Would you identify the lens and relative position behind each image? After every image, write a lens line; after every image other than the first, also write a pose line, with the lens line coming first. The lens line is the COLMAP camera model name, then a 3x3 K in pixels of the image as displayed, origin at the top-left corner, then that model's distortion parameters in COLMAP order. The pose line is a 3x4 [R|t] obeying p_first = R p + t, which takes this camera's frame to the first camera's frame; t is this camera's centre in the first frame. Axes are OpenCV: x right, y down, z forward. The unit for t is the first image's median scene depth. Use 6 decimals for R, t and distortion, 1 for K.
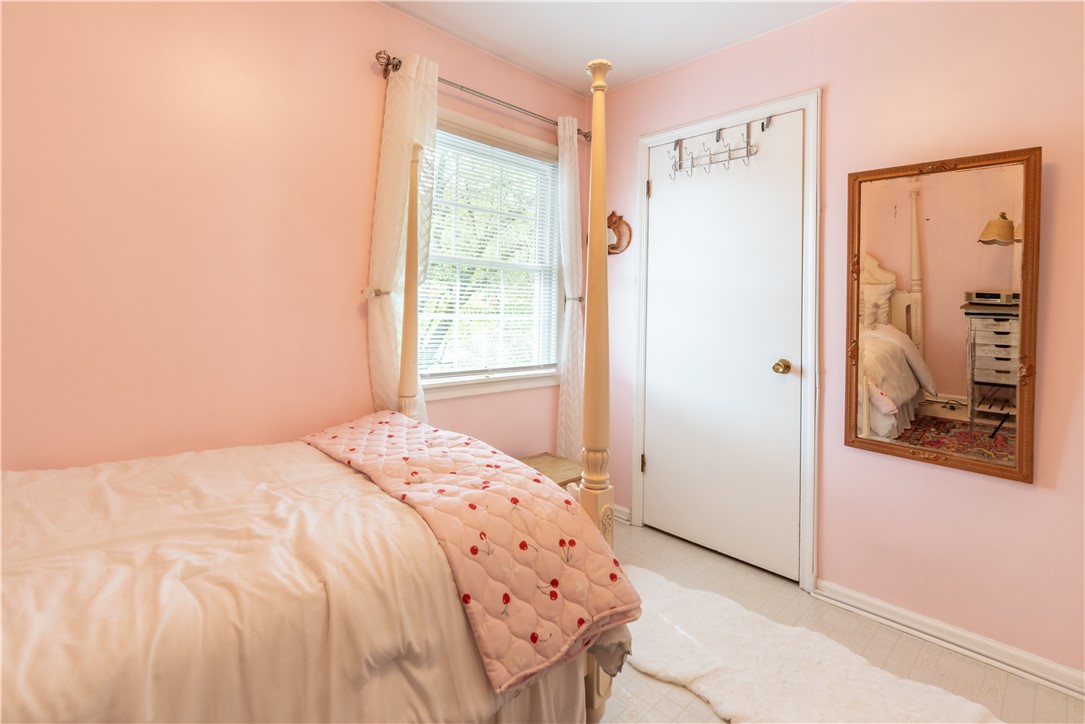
lens RADIAL K [[502.6, 0, 542.0], [0, 502.6, 331.4], [0, 0, 1]] dist [-0.001193, -0.000129]
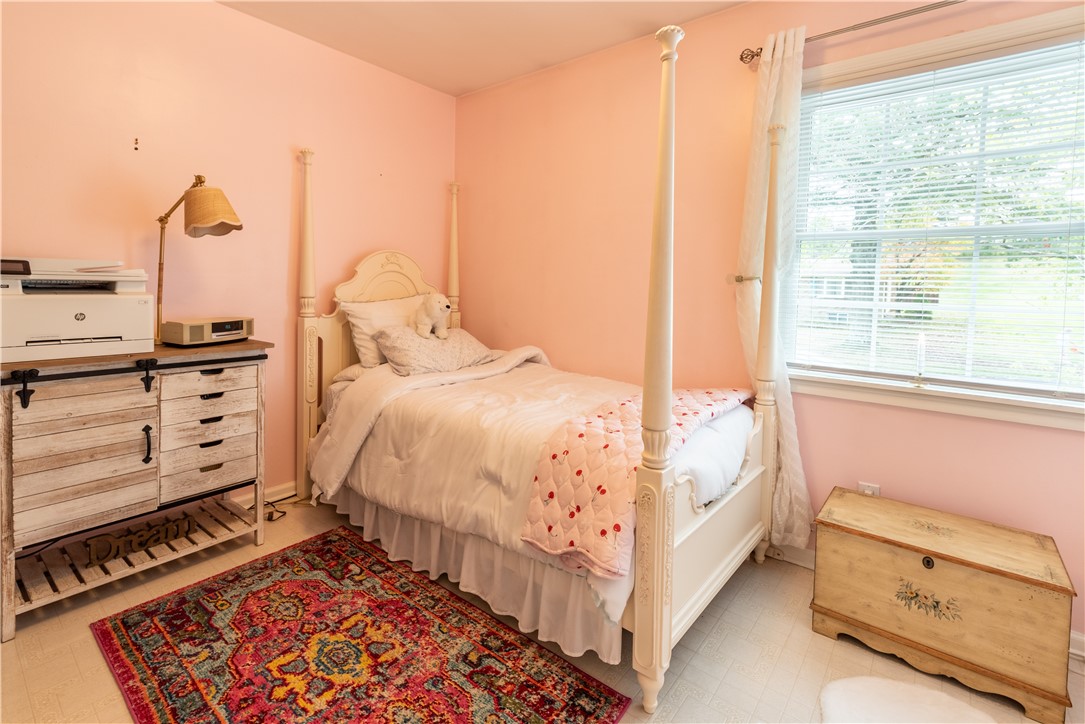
lens RADIAL K [[503.0, 0, 542.5], [0, 503.0, 362.0], [0, 0, 1]] dist [-0.000081, -0.000114]
pose [[0.135217, 0.129010, -0.982381, 0.705060], [-0.060273, 0.990722, 0.121809, -0.005584], [0.988981, 0.042740, 0.141739, 0.422441]]
